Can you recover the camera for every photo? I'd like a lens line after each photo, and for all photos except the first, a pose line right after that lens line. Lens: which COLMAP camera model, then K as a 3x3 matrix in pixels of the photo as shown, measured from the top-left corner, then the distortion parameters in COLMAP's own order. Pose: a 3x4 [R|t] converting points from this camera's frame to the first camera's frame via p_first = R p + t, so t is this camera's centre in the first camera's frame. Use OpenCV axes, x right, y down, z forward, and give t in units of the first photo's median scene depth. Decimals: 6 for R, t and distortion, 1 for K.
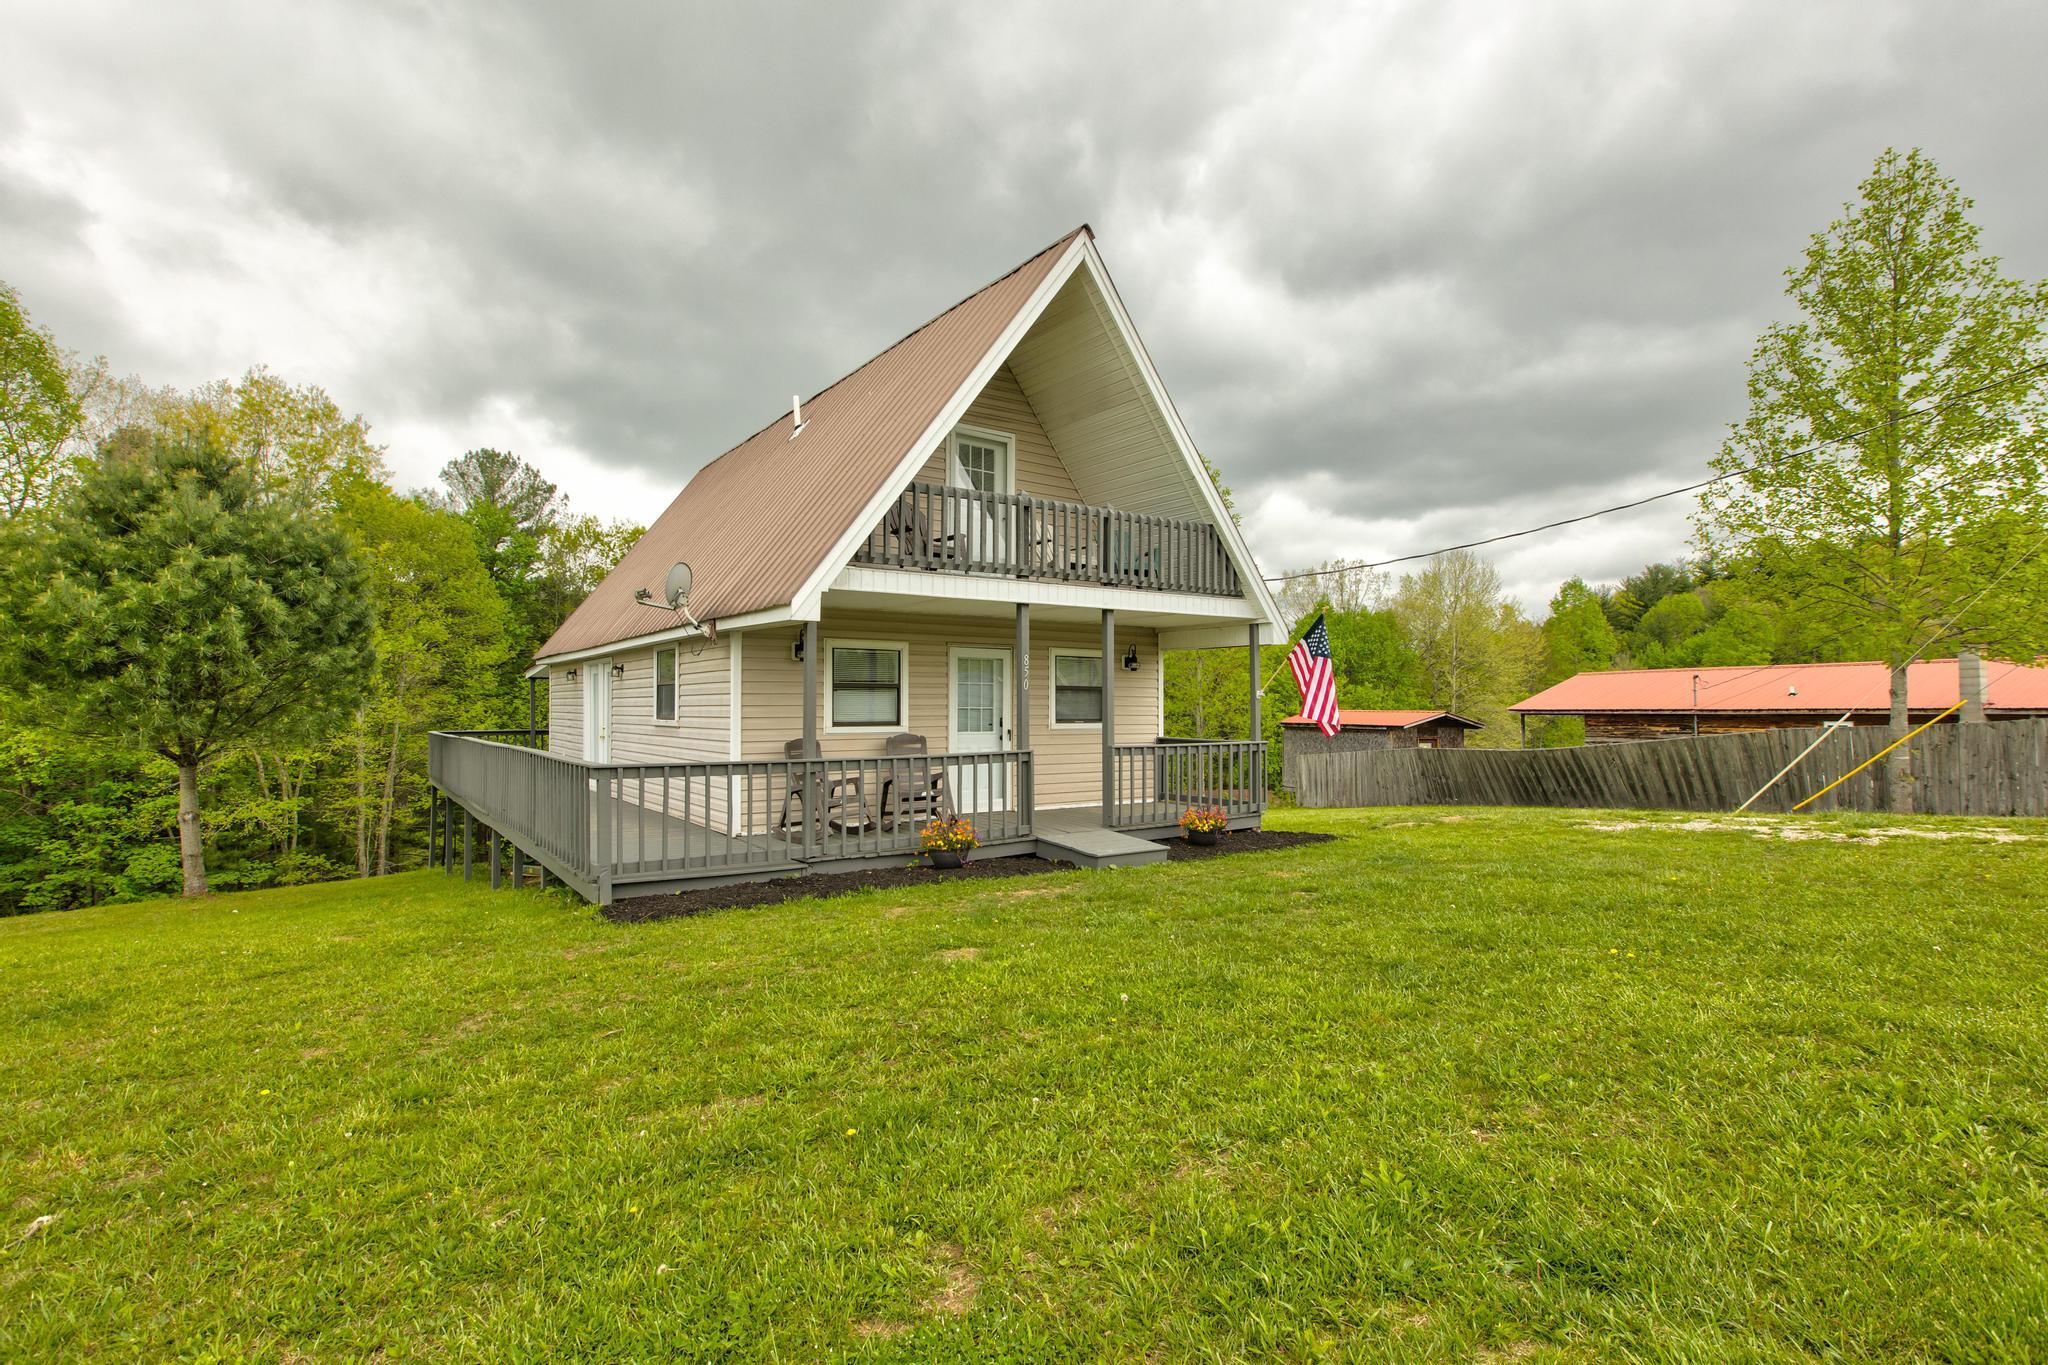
lens RADIAL K [[965.3, 0, 1023.5], [0, 965.3, 673.9], [0, 0, 1]] dist [0.002646, 0.001411]
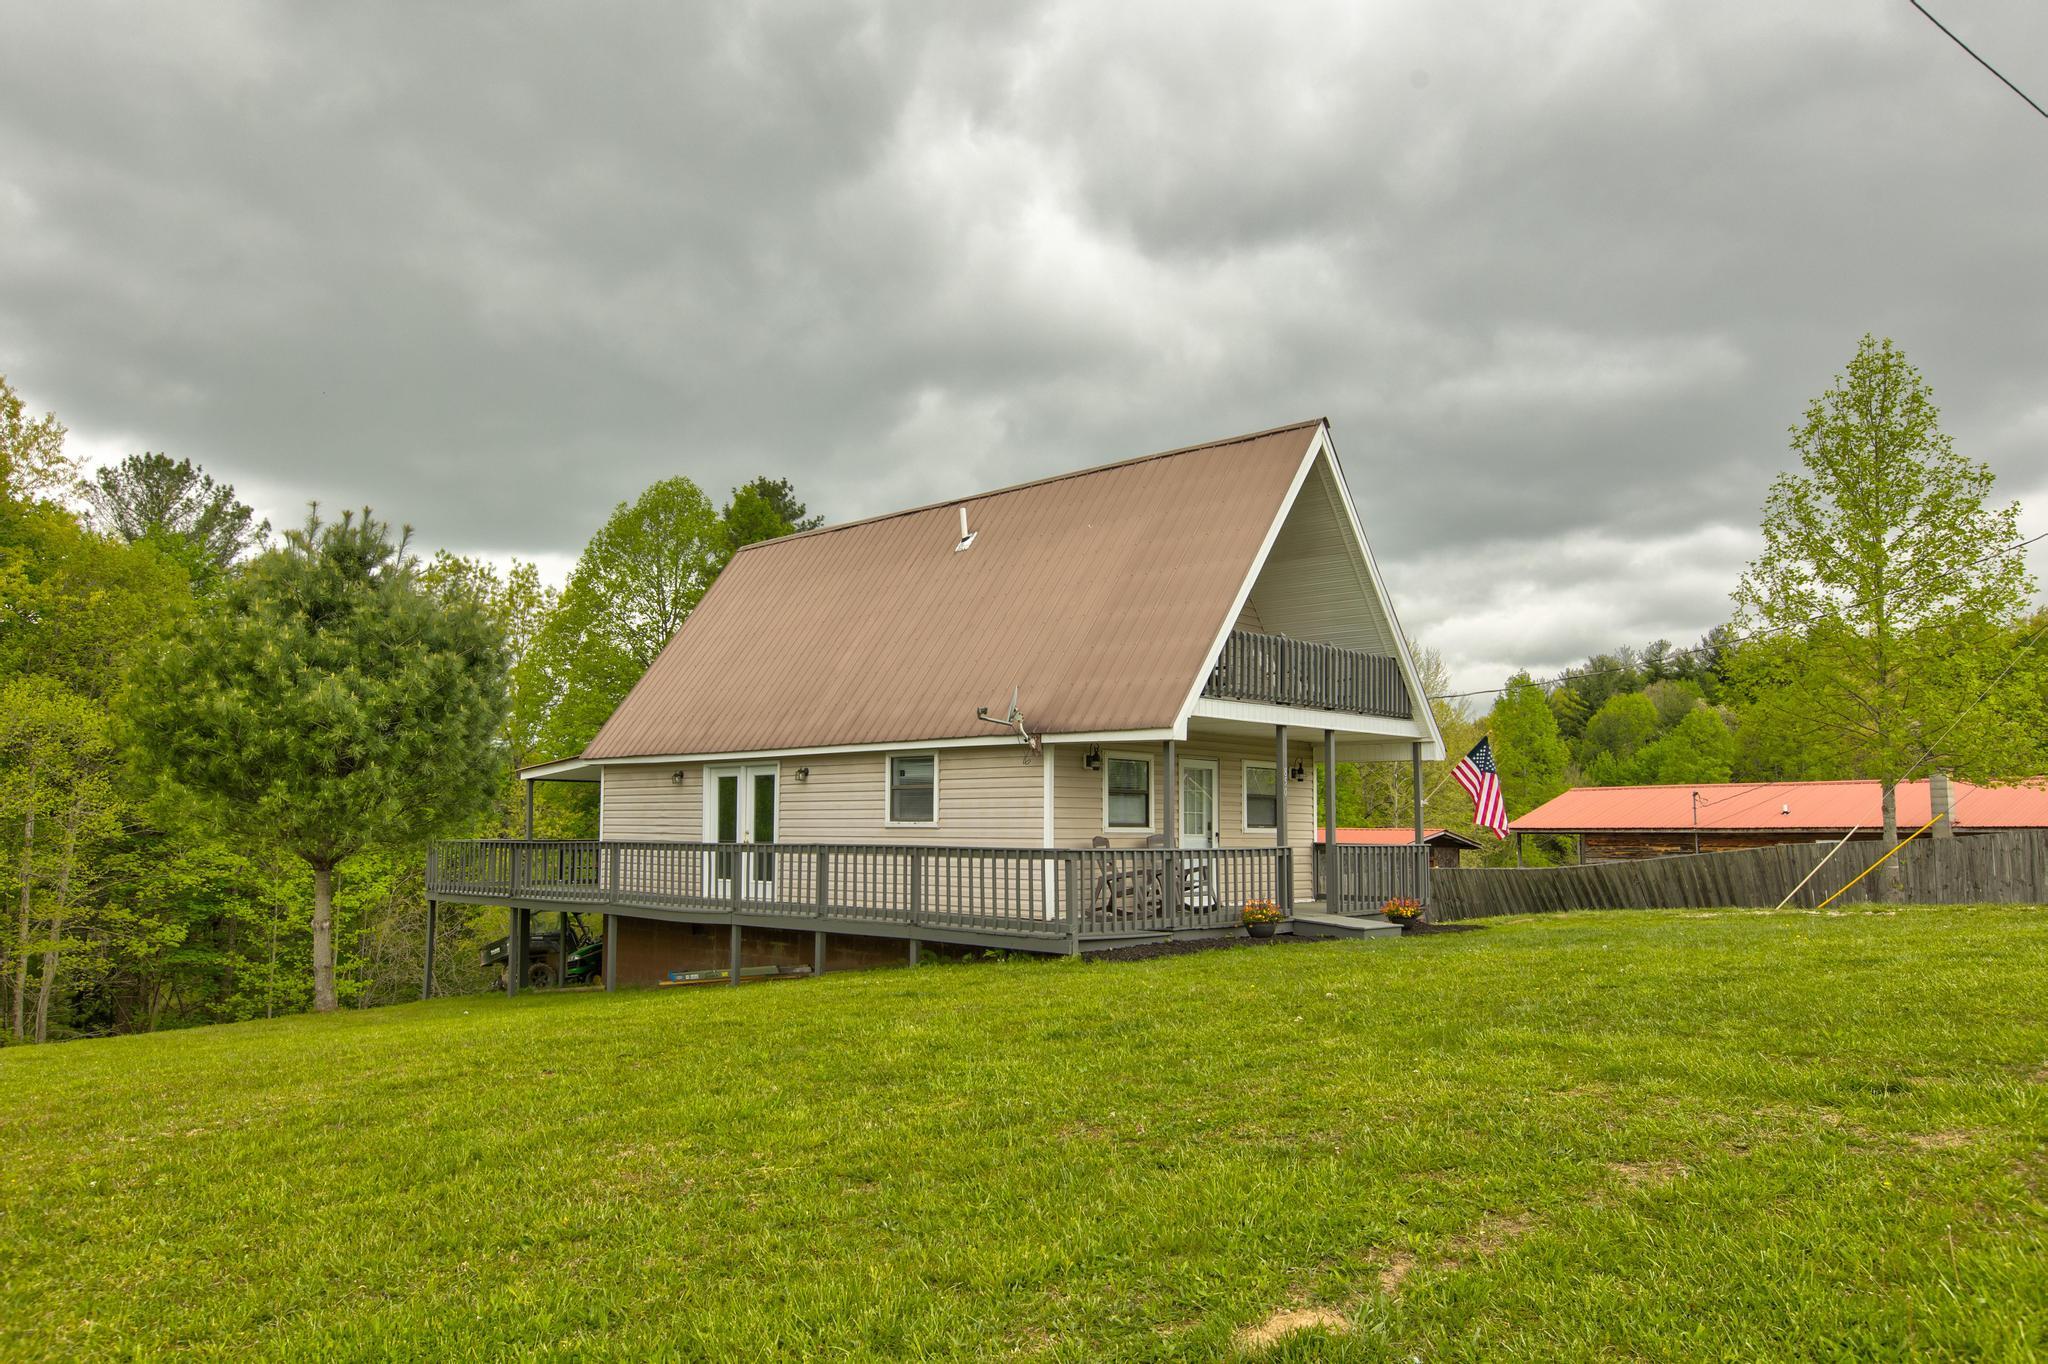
lens RADIAL K [[1409.8, 0, 1025.0], [0, 1409.8, 693.6], [0, 0, 1]] dist [0.008784, 0.002668]
pose [[0.978789, 0.025312, 0.203303, -0.485820], [-0.012527, 0.997876, -0.063931, 0.003309], [-0.204489, 0.060029, 0.977027, -0.477761]]
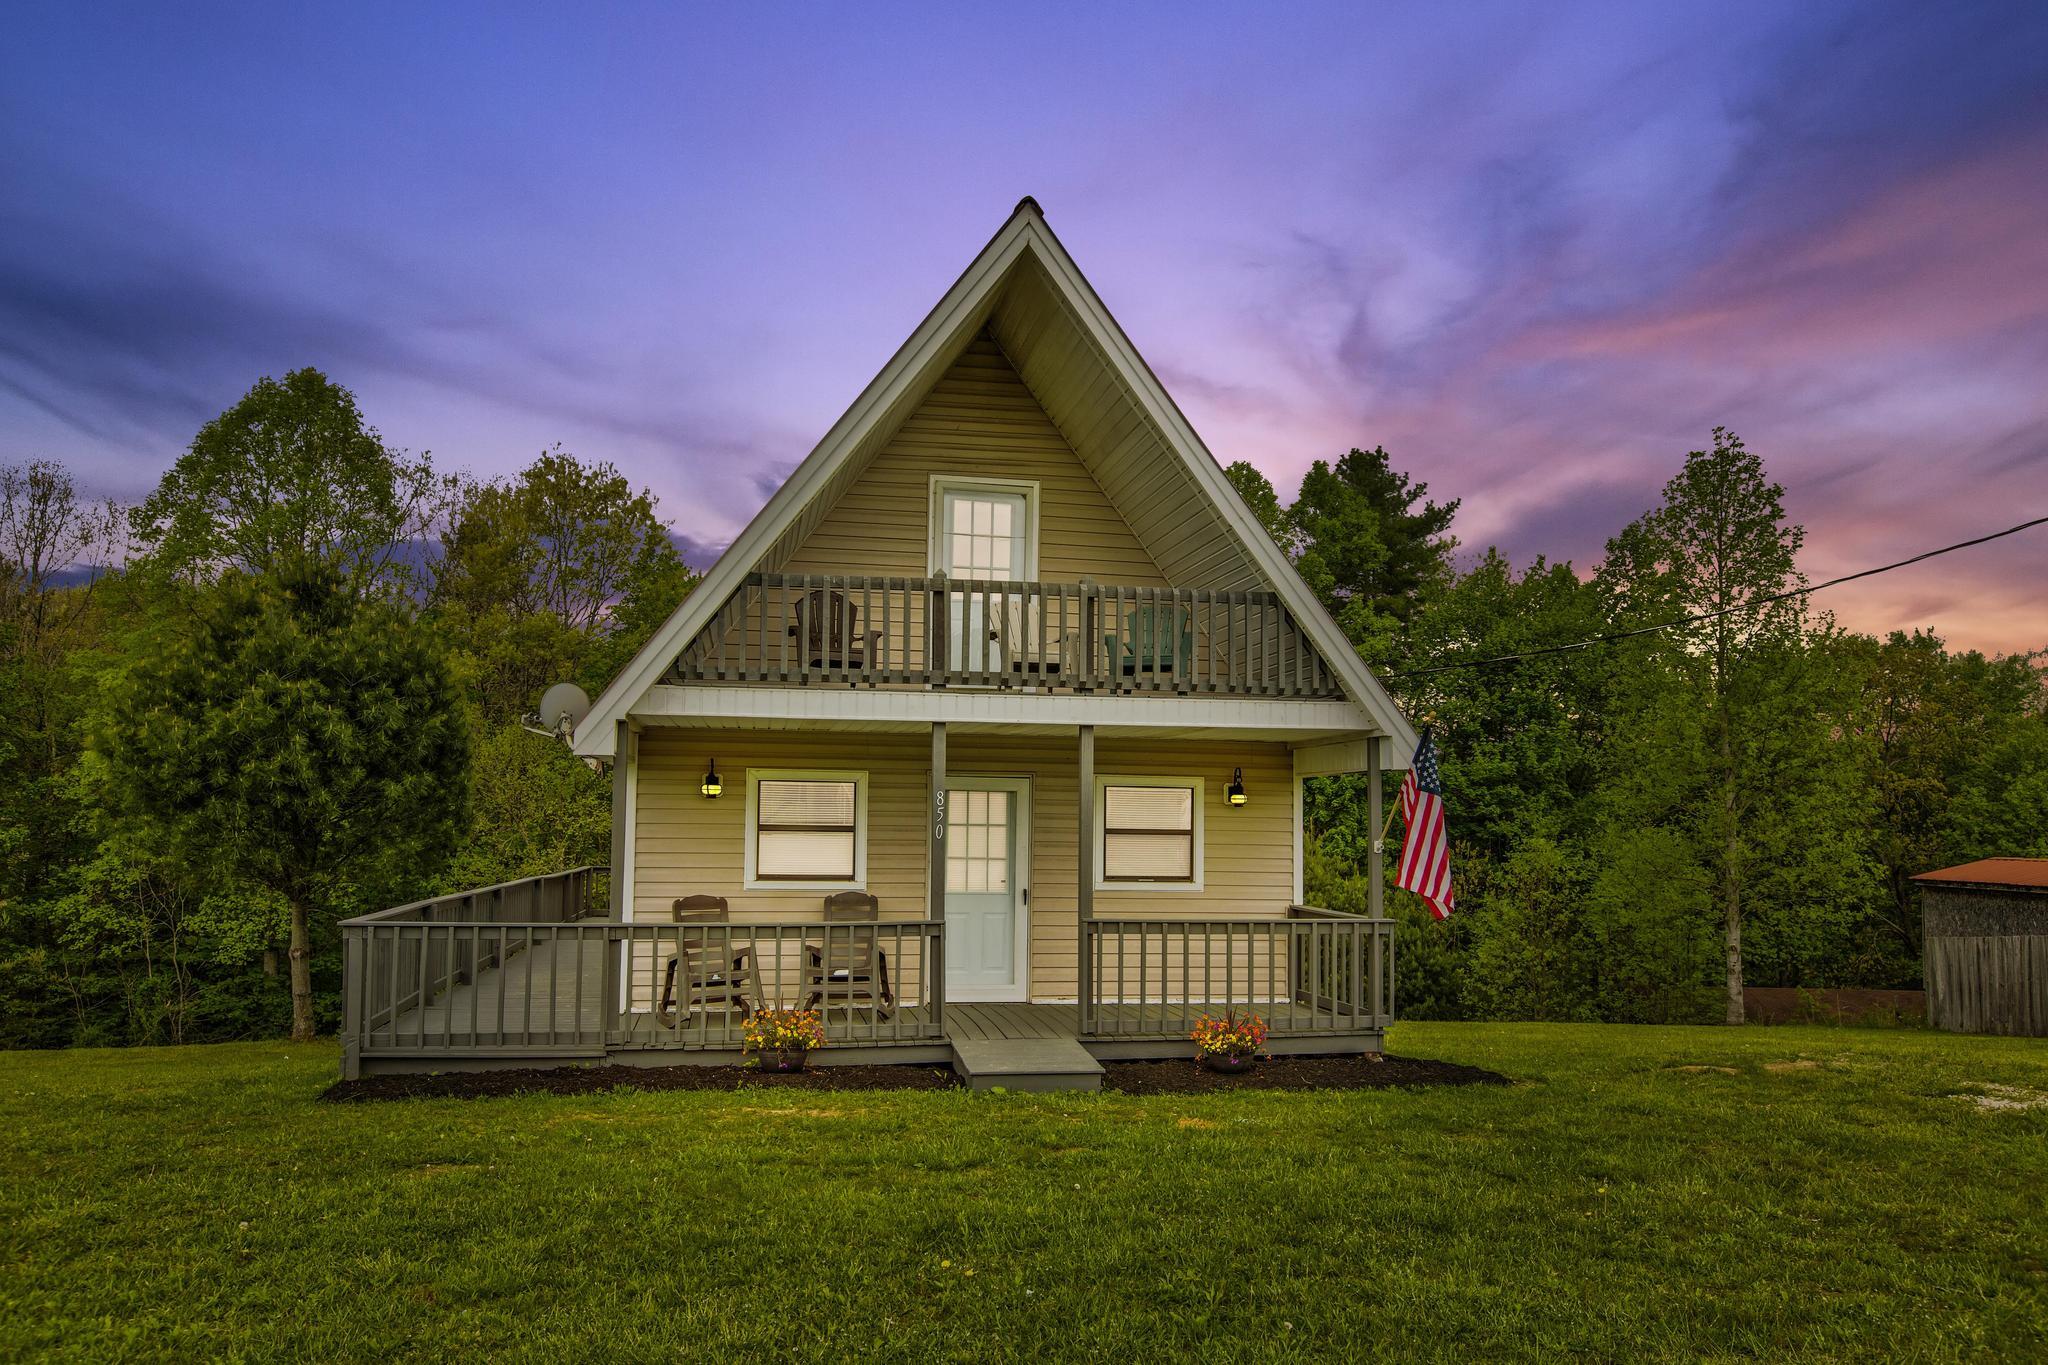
lens RADIAL K [[1409.8, 0, 1032.8], [0, 1409.8, 740.9], [0, 0, 1]] dist [0.008784, 0.002668]
pose [[0.908806, -0.013352, -0.417006, 0.368678], [0.001210, 0.999568, -0.029367, -0.019249], [0.417218, 0.026184, 0.908429, 0.036735]]
